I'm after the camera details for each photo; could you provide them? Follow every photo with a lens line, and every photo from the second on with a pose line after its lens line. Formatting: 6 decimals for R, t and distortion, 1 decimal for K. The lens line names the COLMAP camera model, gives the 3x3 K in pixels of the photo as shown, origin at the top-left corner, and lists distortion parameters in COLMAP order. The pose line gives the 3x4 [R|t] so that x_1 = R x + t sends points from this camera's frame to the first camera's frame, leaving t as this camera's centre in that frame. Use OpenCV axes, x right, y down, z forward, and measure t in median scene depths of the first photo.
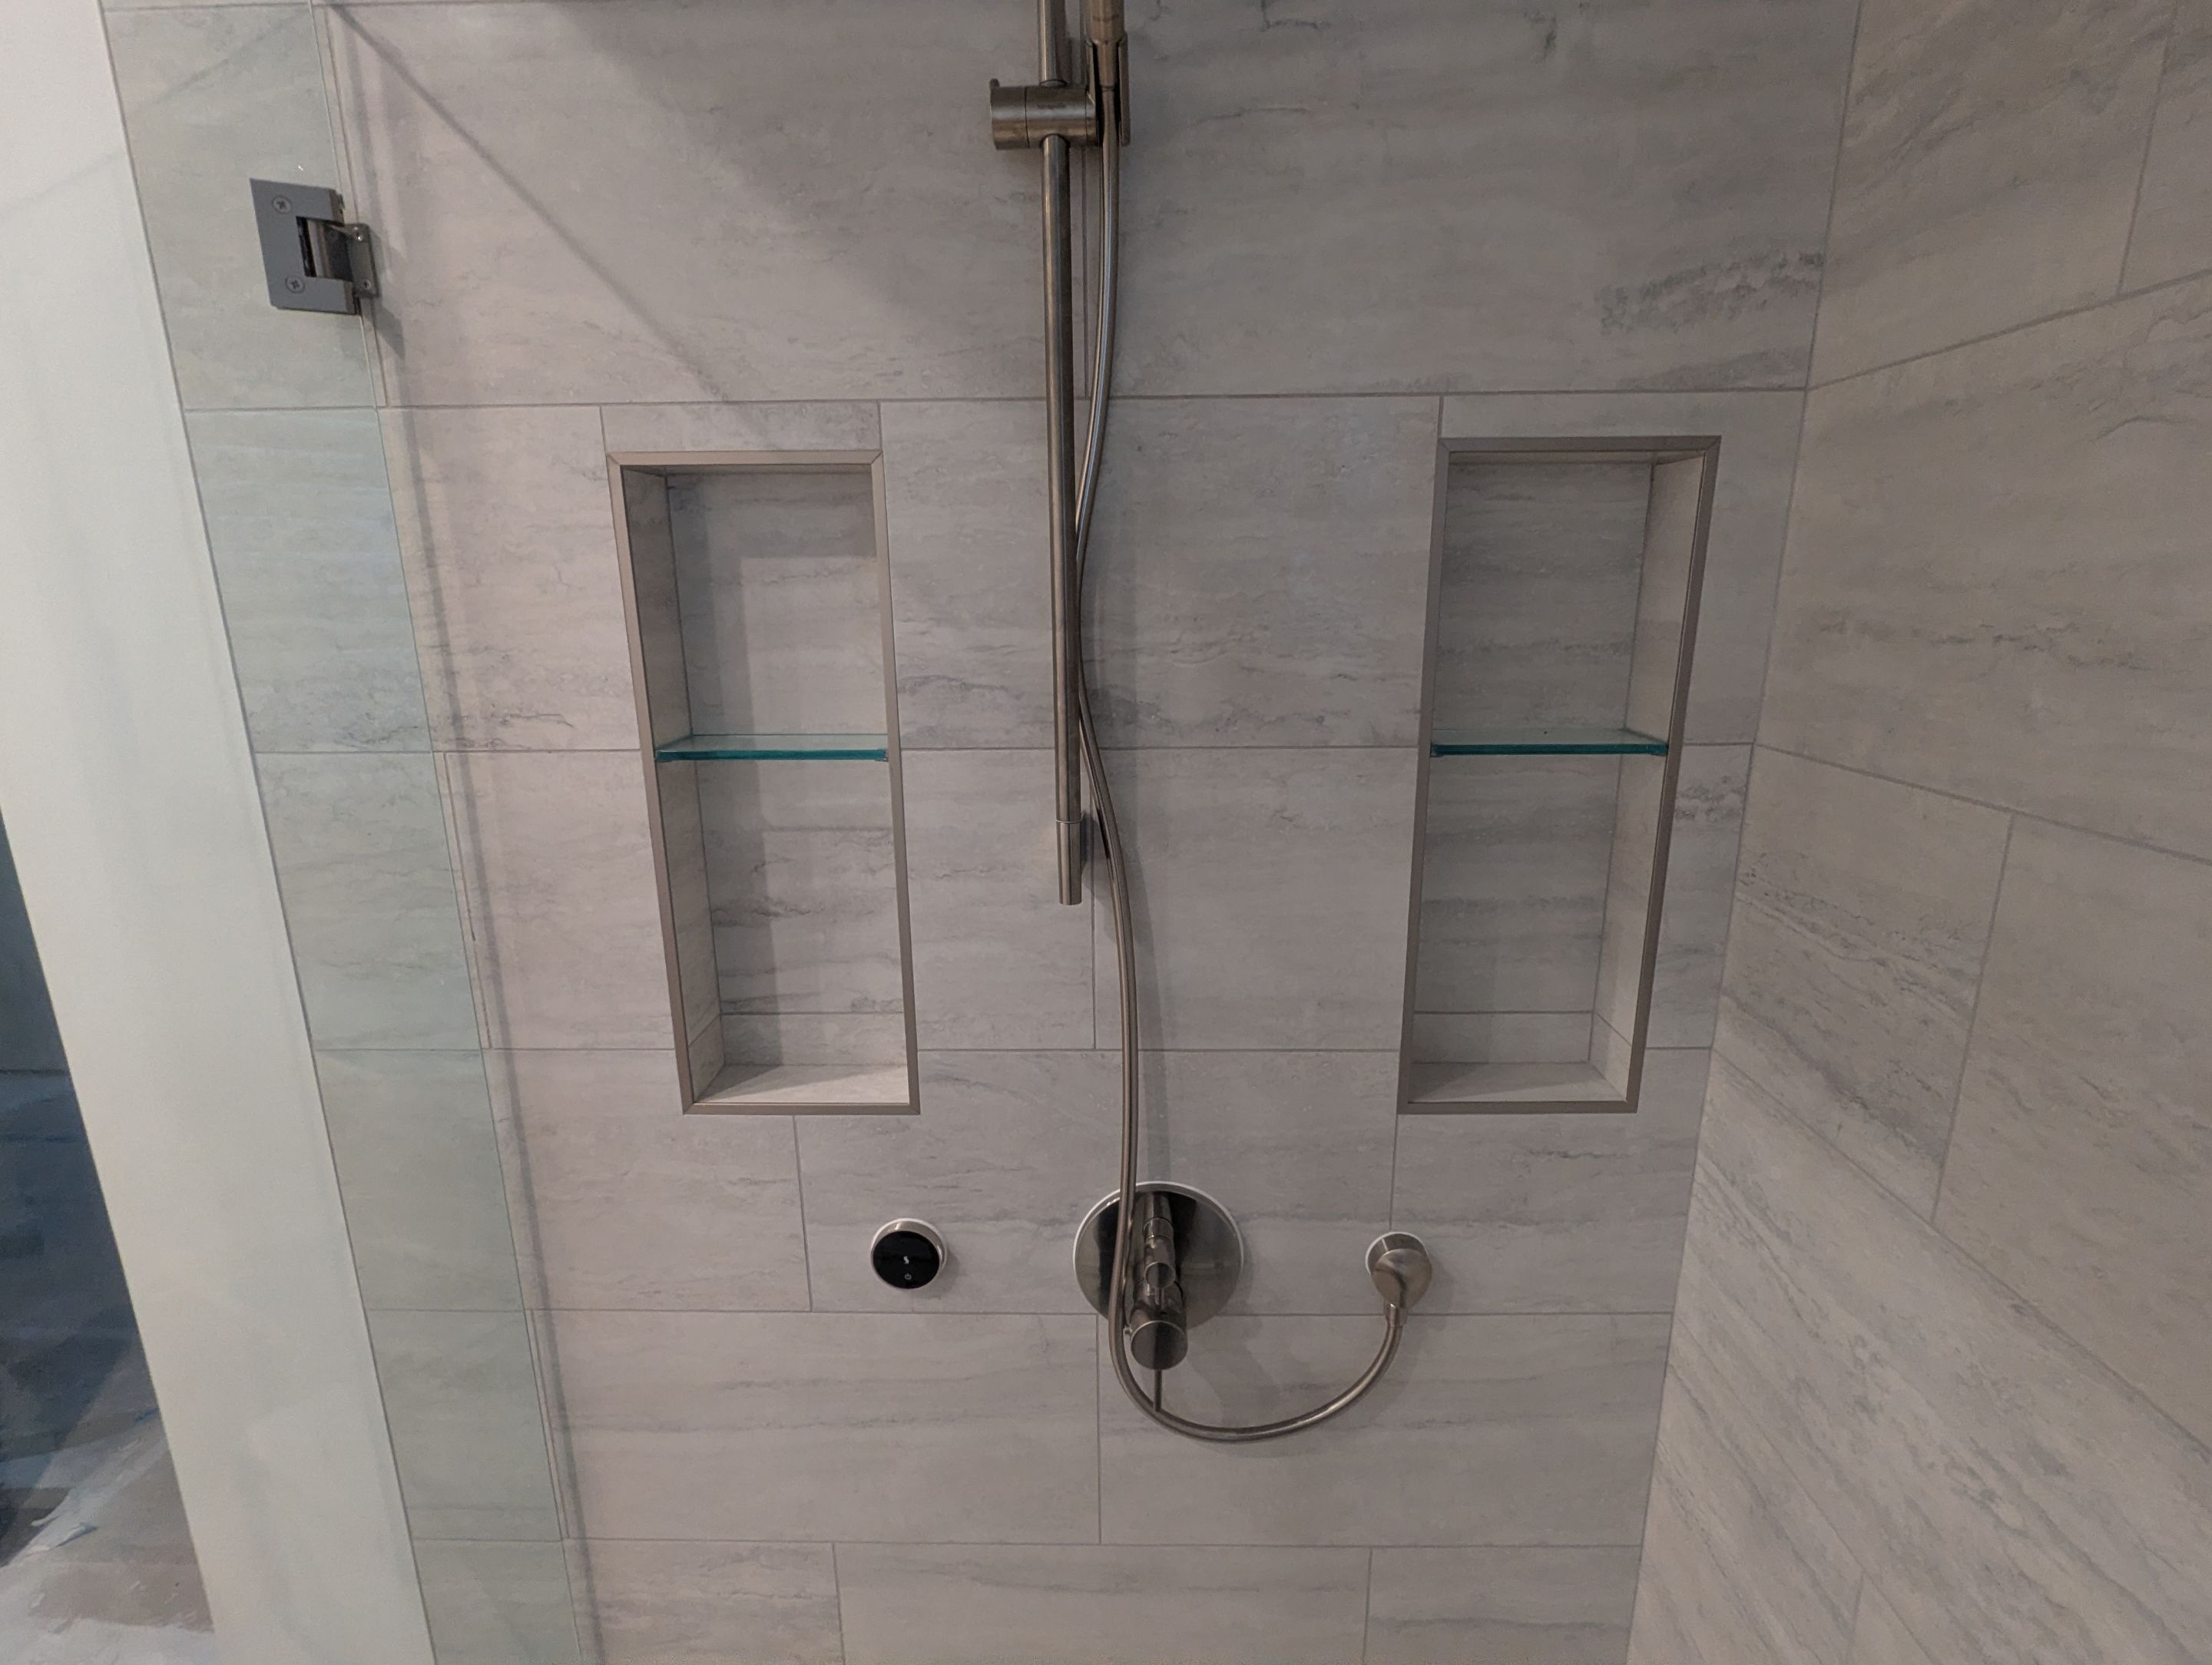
lens RADIAL K [[1041.0, 0, 1097.7], [0, 1041.0, 831.2], [0, 0, 1]] dist [0.001916, -0.000326]
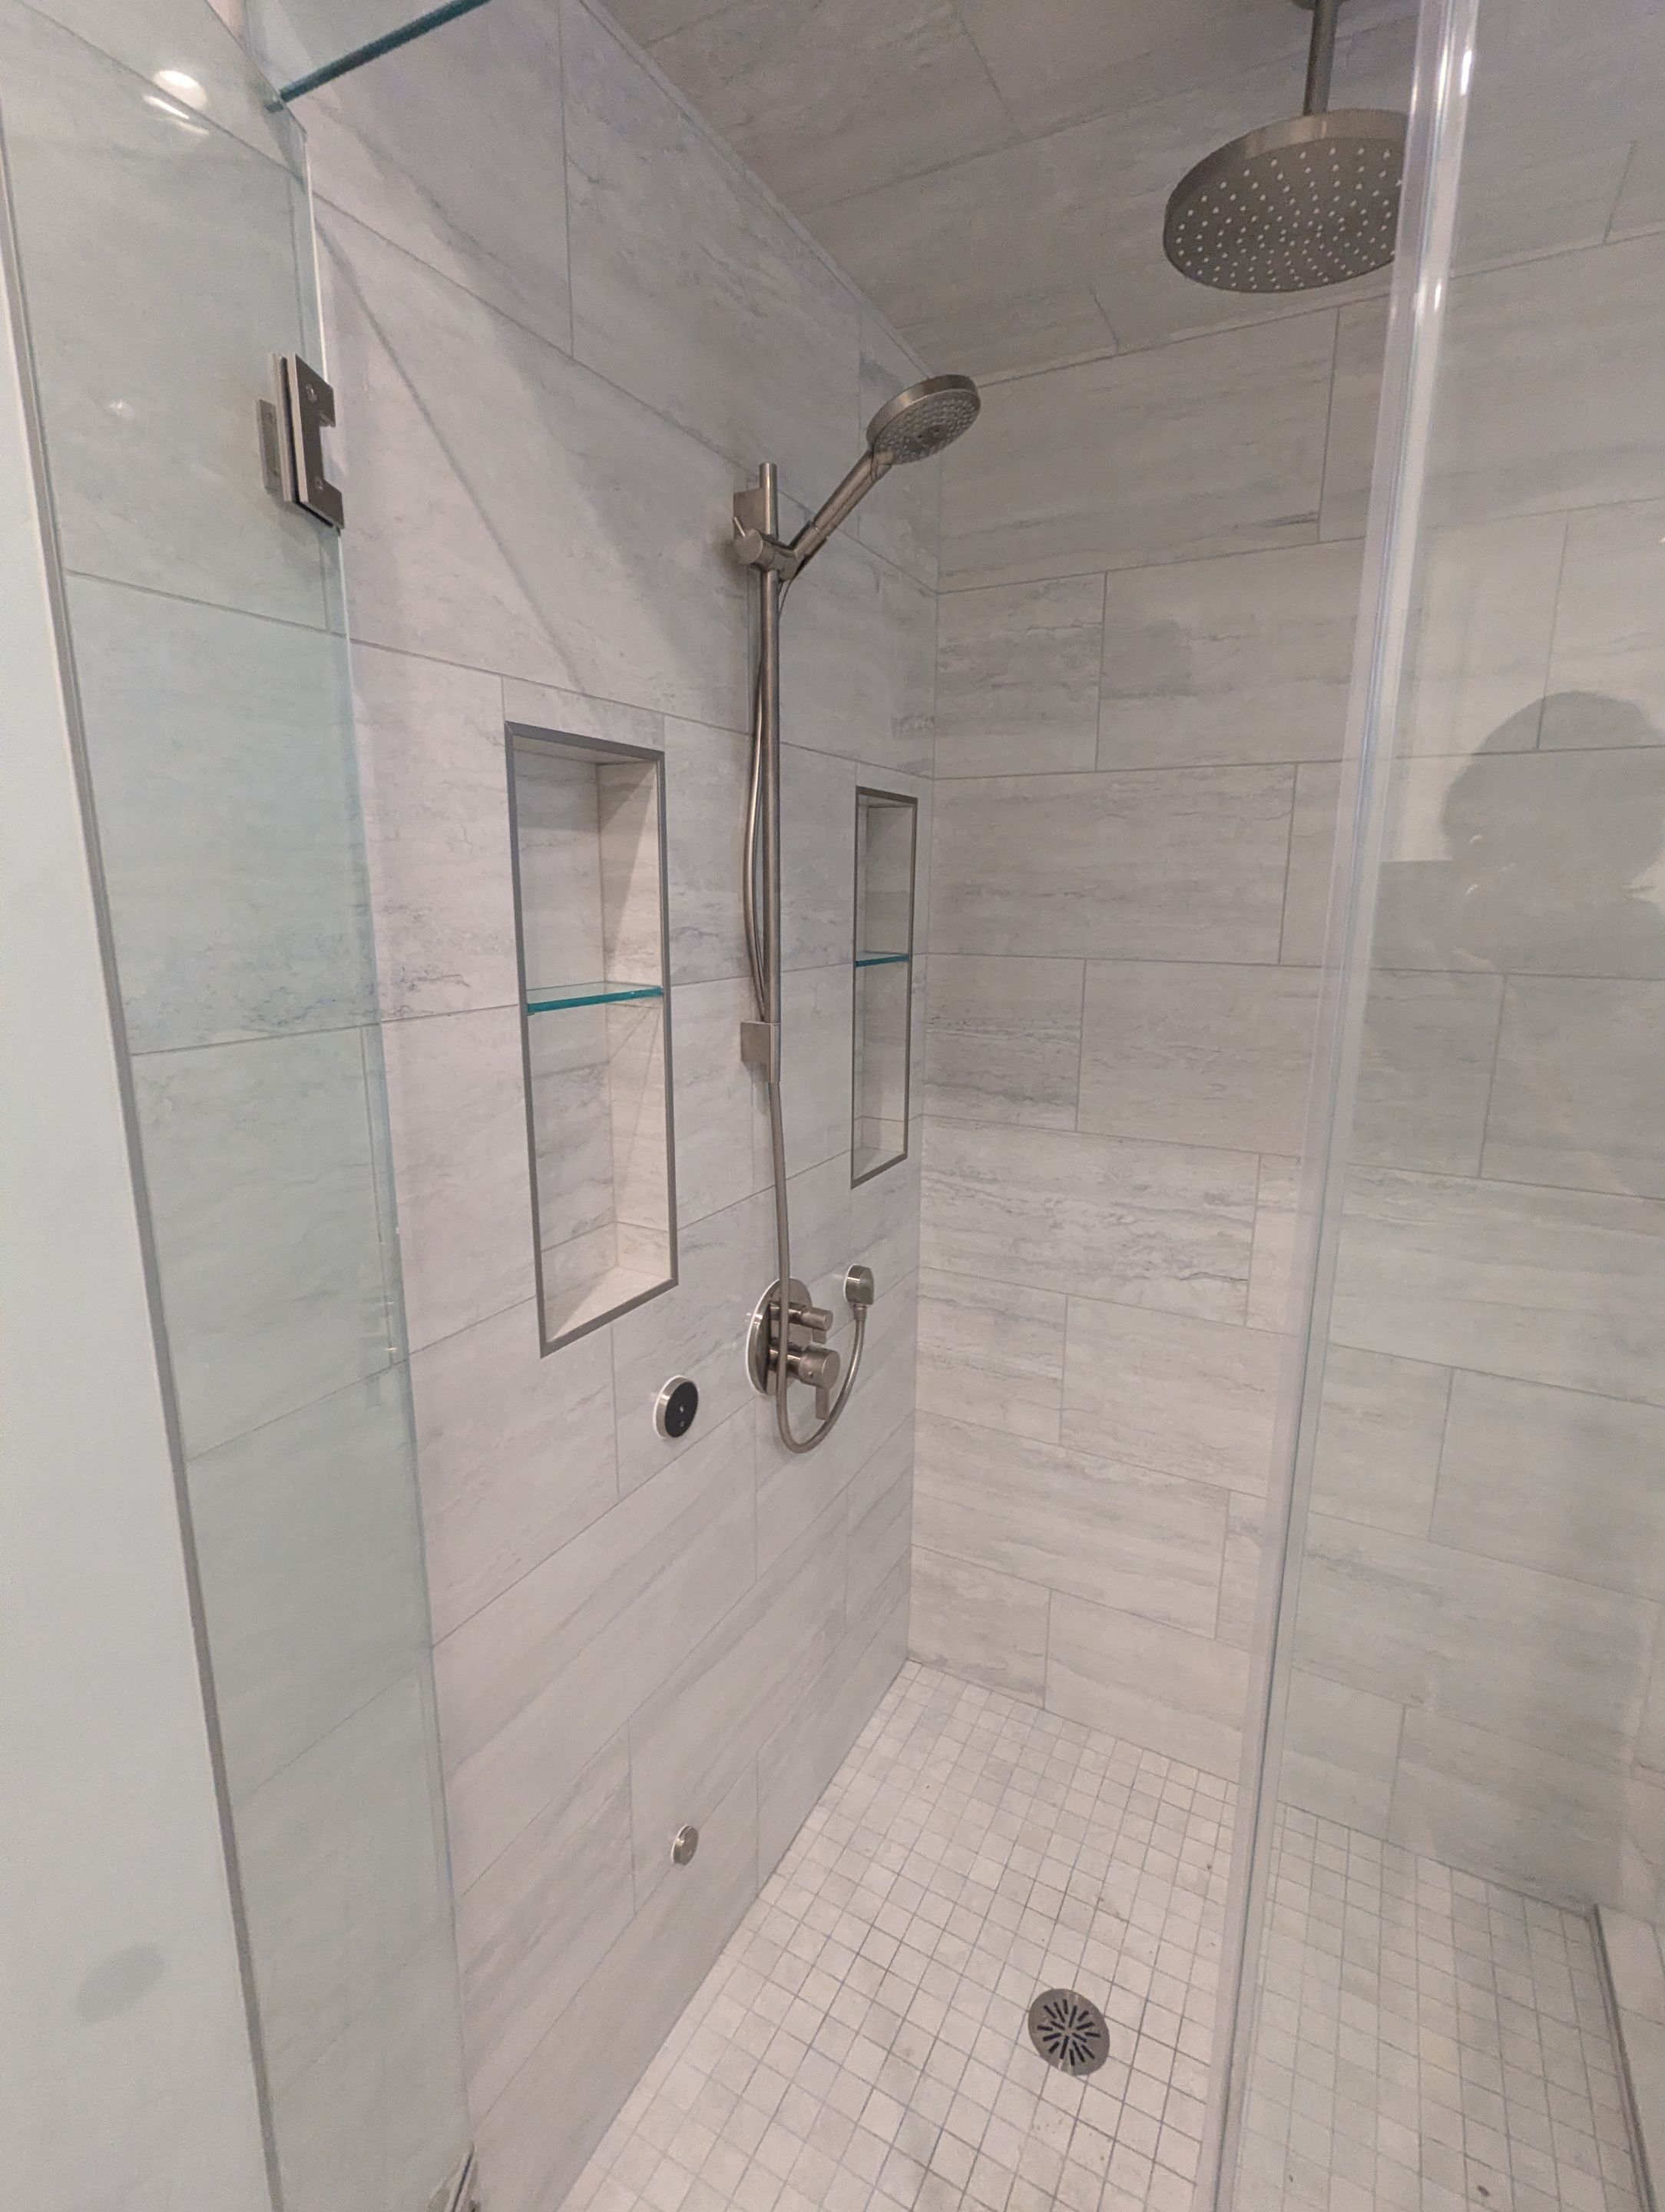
lens RADIAL K [[1041.0, 0, 833.5], [0, 1041.0, 1107.1], [0, 0, 1]] dist [0.001916, -0.000326]
pose [[0.455456, -0.171917, 0.873501, -1.253036], [0.197721, 0.976207, 0.089036, -0.008224], [-0.868024, 0.132157, 0.478611, 0.244190]]
